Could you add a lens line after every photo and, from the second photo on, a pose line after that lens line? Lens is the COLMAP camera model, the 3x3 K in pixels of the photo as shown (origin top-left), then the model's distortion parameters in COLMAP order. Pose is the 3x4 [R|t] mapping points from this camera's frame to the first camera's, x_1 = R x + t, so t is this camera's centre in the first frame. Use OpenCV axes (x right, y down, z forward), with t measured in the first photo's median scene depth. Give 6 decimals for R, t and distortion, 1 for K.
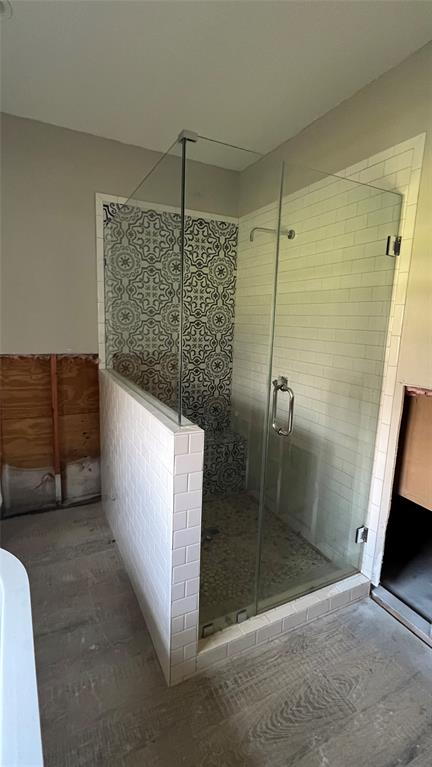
lens RADIAL K [[356.7, 0, 216.6], [0, 356.7, 379.6], [0, 0, 1]] dist [0.005130, 0.000350]
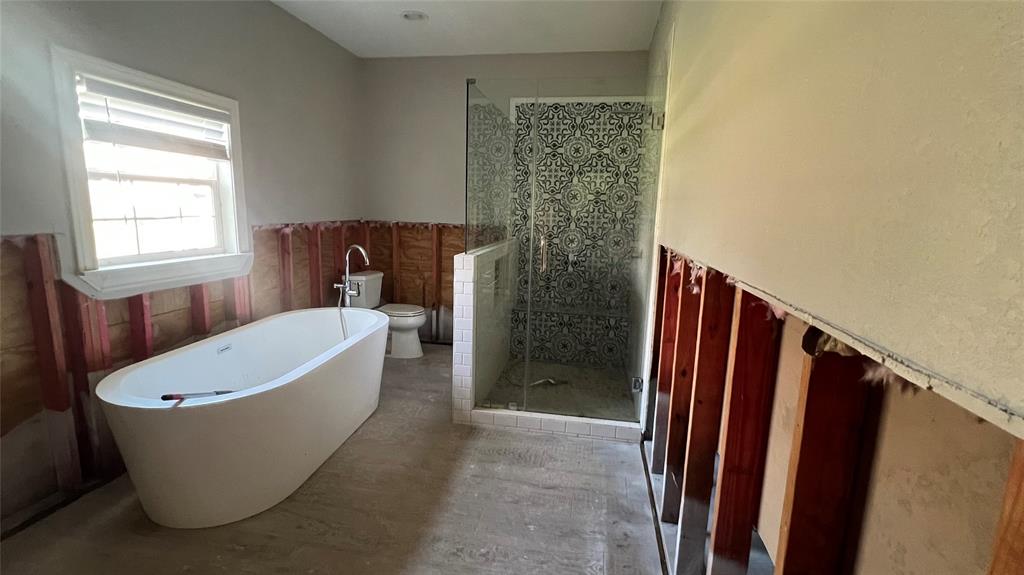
lens RADIAL K [[476.2, 0, 512.4], [0, 476.2, 290.8], [0, 0, 1]] dist [0.005130, 0.000350]
pose [[0.795744, 0.092214, -0.598572, 0.705226], [-0.104410, 0.994430, 0.014395, 0.126761], [0.596565, 0.051042, 0.800940, -0.301769]]
